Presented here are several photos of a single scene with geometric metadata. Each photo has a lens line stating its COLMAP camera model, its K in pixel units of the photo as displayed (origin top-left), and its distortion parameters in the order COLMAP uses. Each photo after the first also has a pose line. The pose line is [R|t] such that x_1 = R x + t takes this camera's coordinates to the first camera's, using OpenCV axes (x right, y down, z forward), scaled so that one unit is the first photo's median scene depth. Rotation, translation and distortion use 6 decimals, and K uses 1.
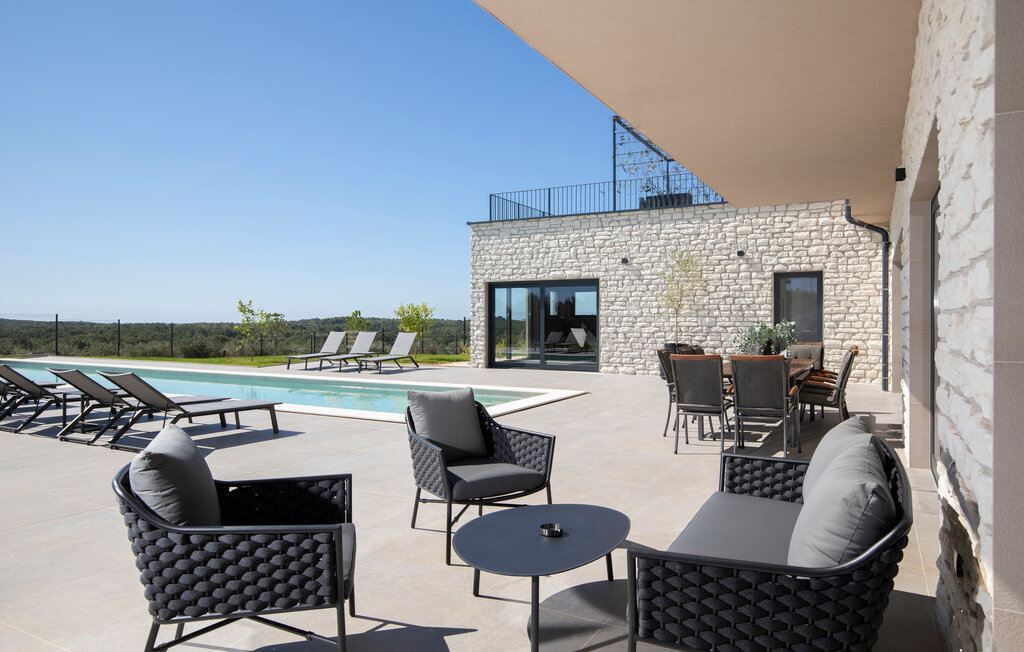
lens RADIAL K [[672.9, 0, 512.0], [0, 672.9, 326.0], [0, 0, 1]] dist [0.077571, 0.000099]
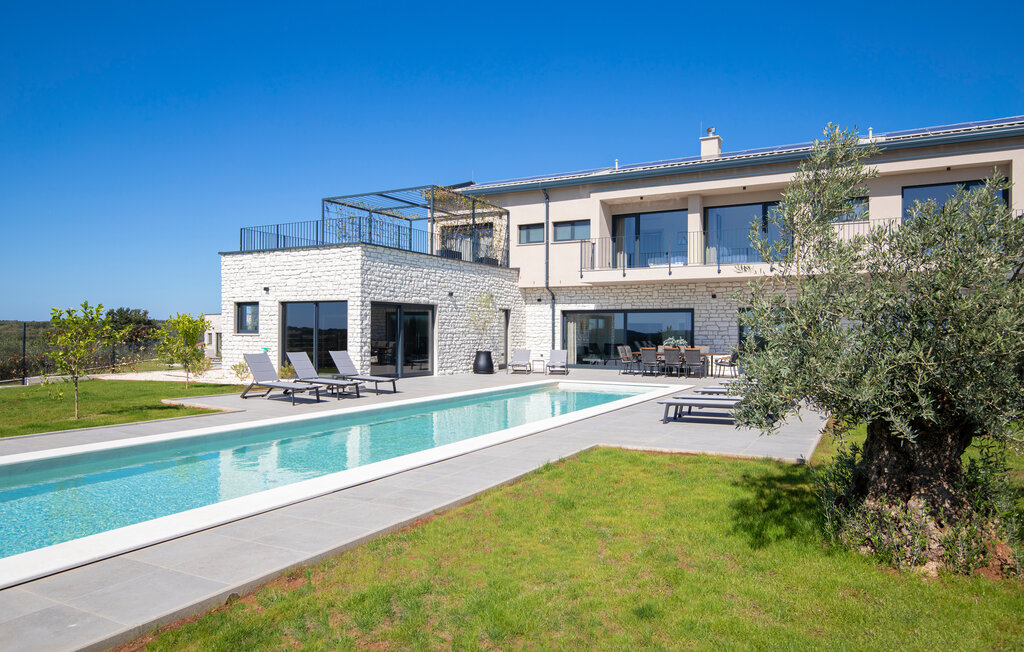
lens RADIAL K [[672.9, 0, 512.0], [0, 672.9, 326.0], [0, 0, 1]] dist [0.077571, 0.000099]
pose [[-0.007451, 0.025308, 0.999652, -1.167498], [0.036081, 0.999036, -0.025023, 0.009334], [-0.999321, 0.035882, -0.008357, 0.837114]]
